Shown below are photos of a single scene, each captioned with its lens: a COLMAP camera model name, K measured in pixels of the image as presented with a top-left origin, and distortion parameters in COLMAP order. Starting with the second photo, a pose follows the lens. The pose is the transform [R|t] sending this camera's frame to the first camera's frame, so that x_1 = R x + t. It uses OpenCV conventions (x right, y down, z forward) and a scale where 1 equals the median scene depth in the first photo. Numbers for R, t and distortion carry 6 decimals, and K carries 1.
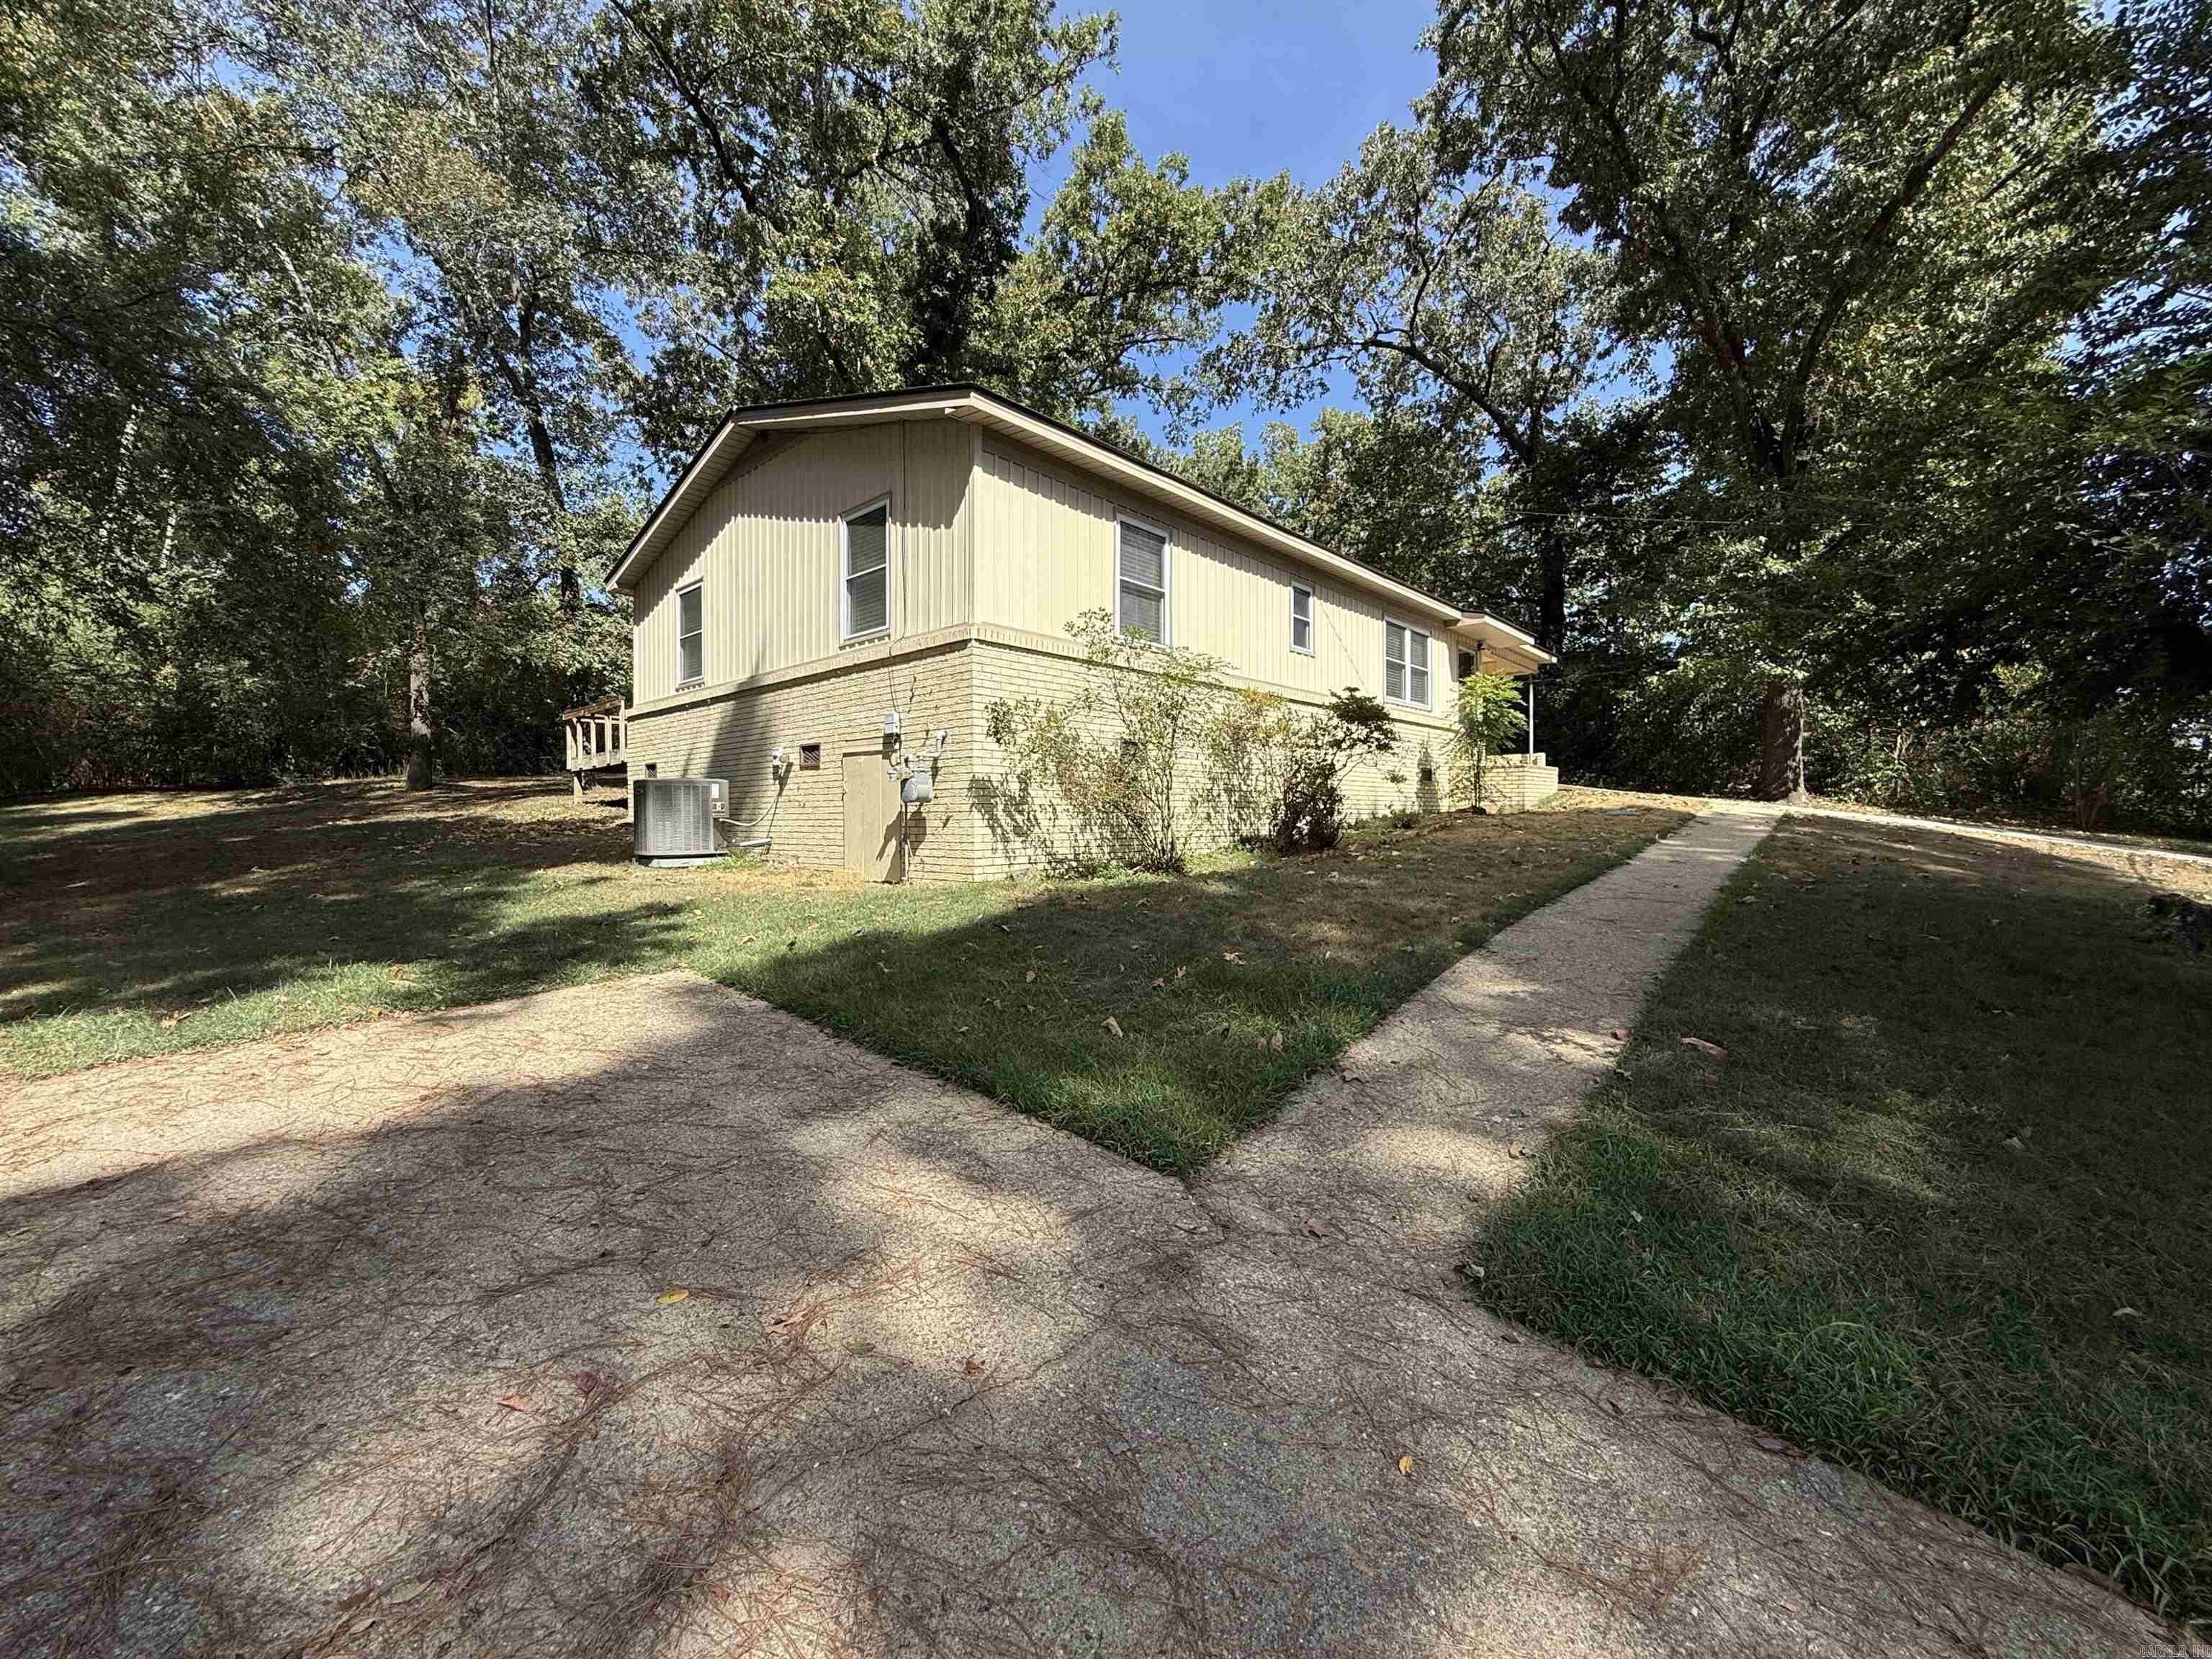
lens RADIAL K [[876.1, 0, 1104.6], [0, 876.1, 833.7], [0, 0, 1]] dist [-0.000337, 0.000271]
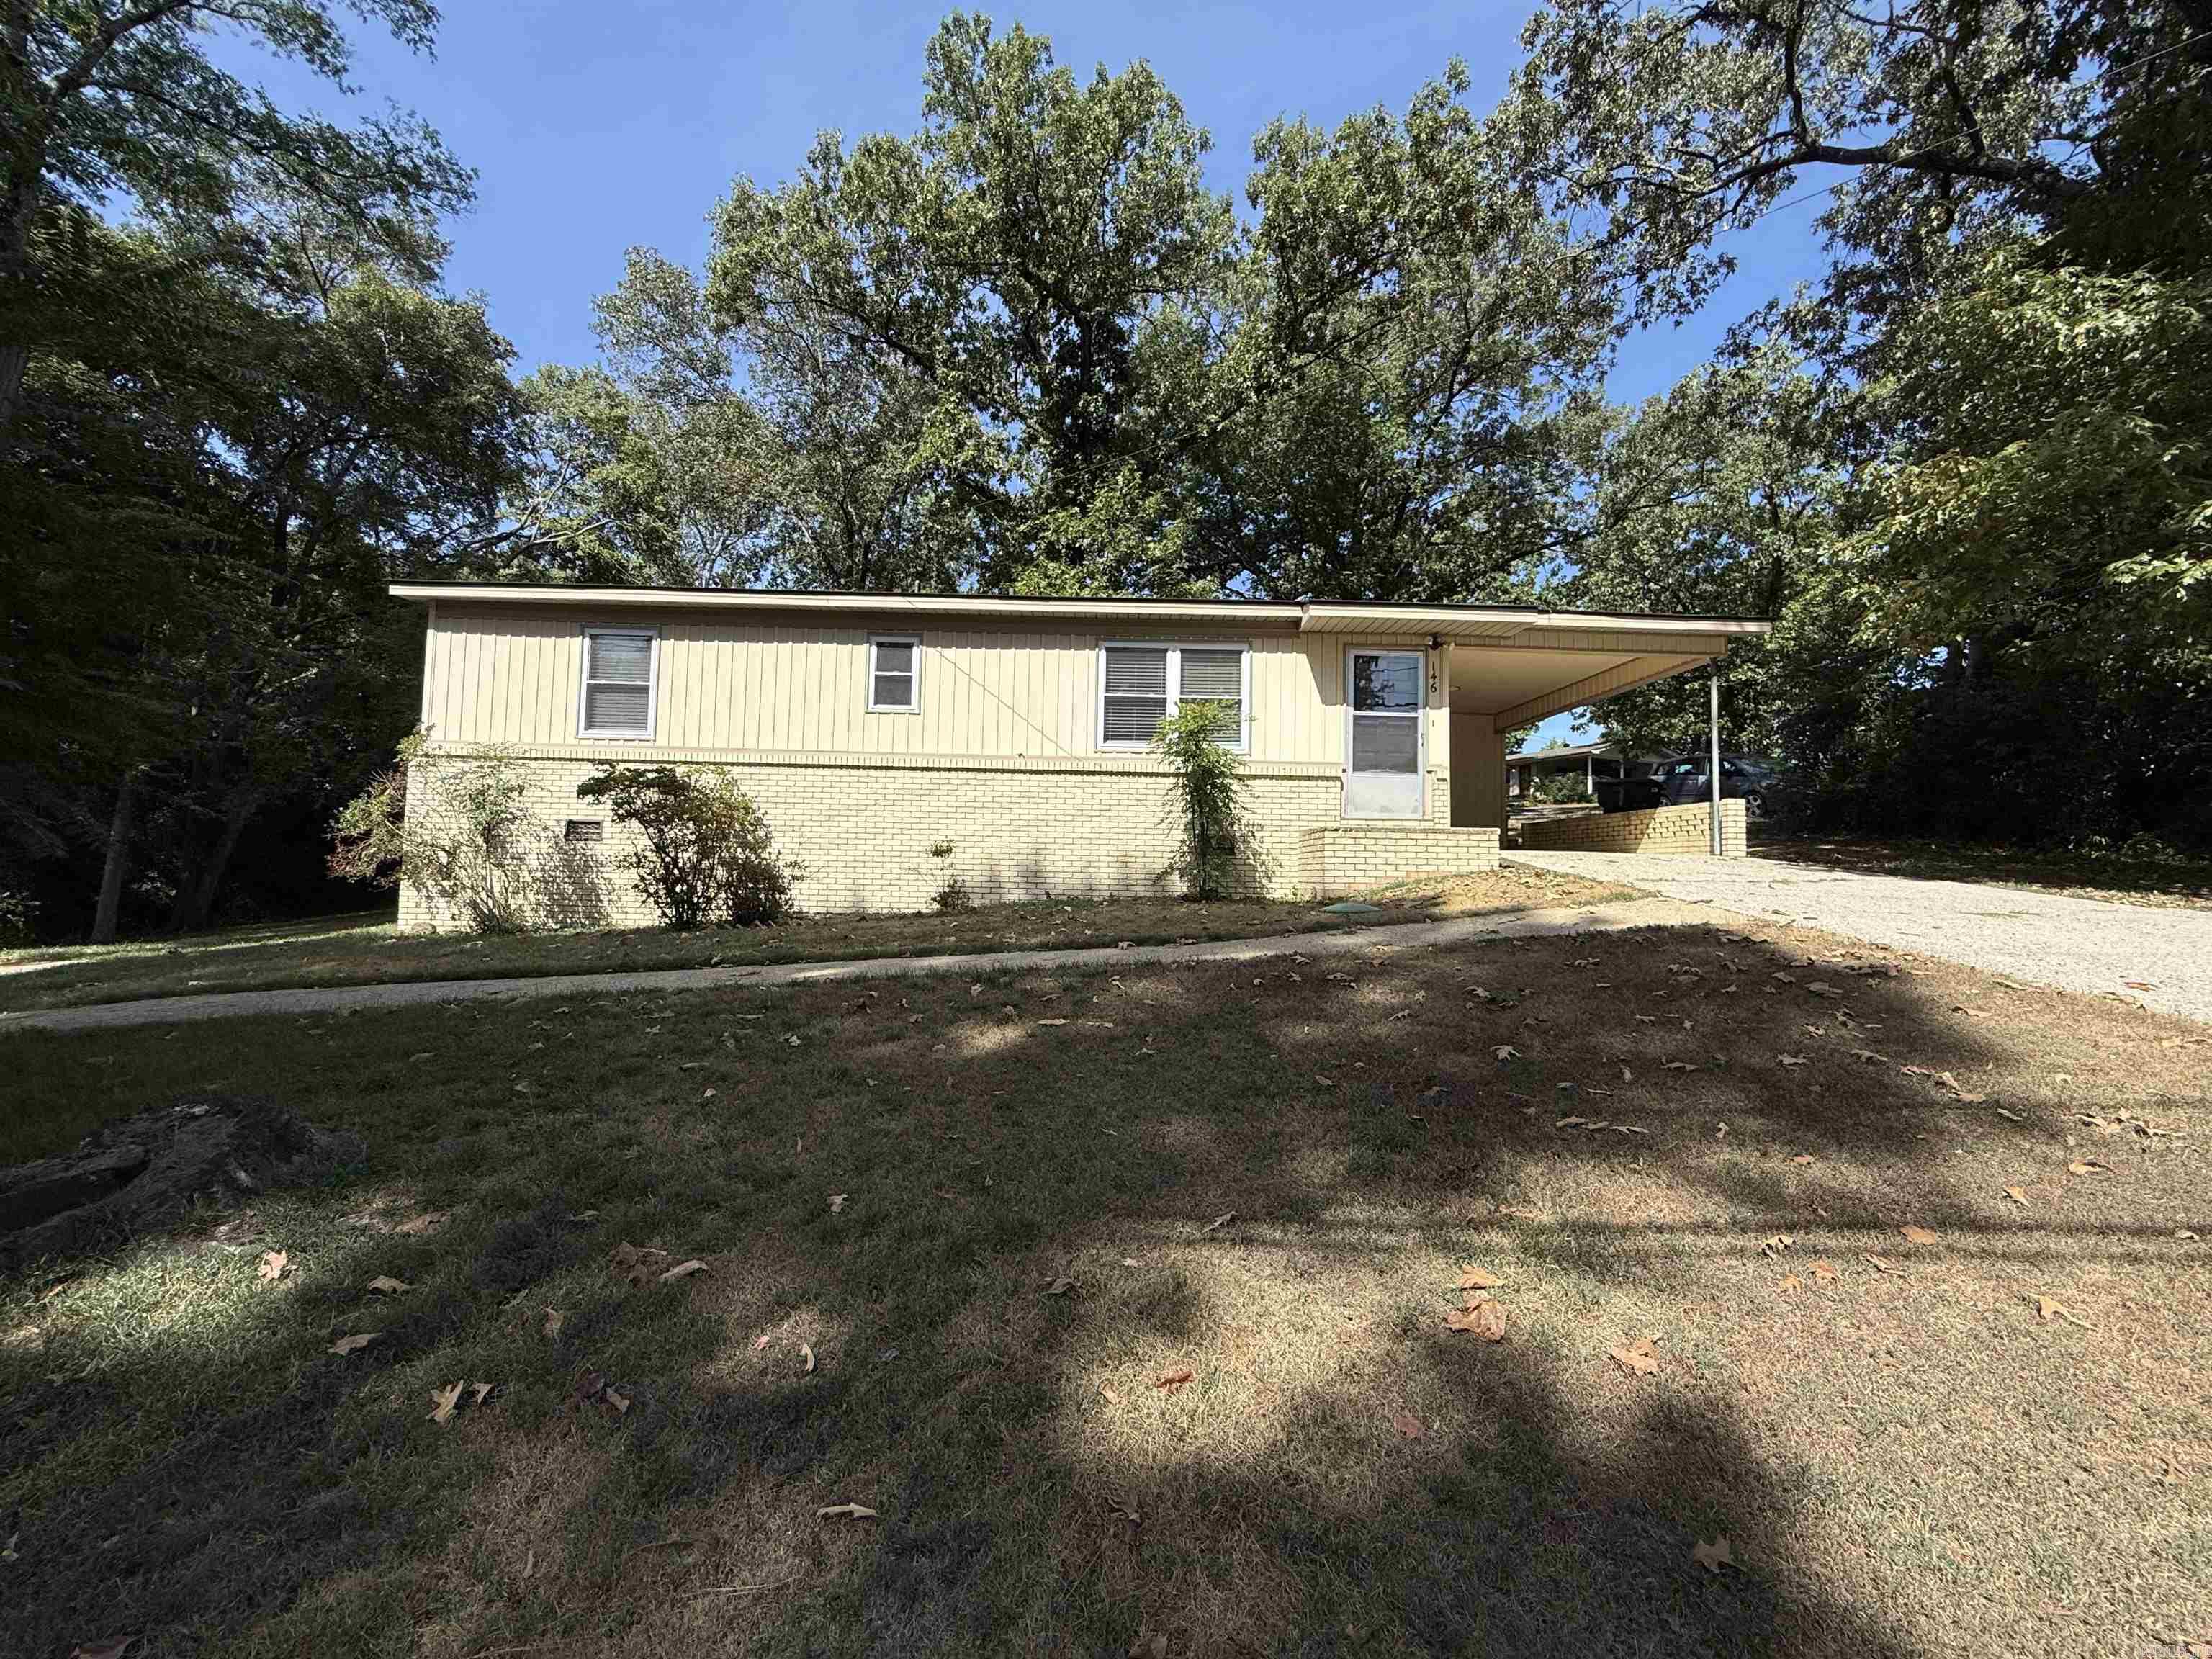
lens RADIAL K [[876.1, 0, 1101.4], [0, 876.1, 839.9], [0, 0, 1]] dist [-0.000337, 0.000271]
pose [[0.678549, -0.010959, -0.734473, 0.714905], [-0.040443, 0.997815, -0.052252, -0.025330], [0.733441, 0.065160, 0.676623, 0.386080]]
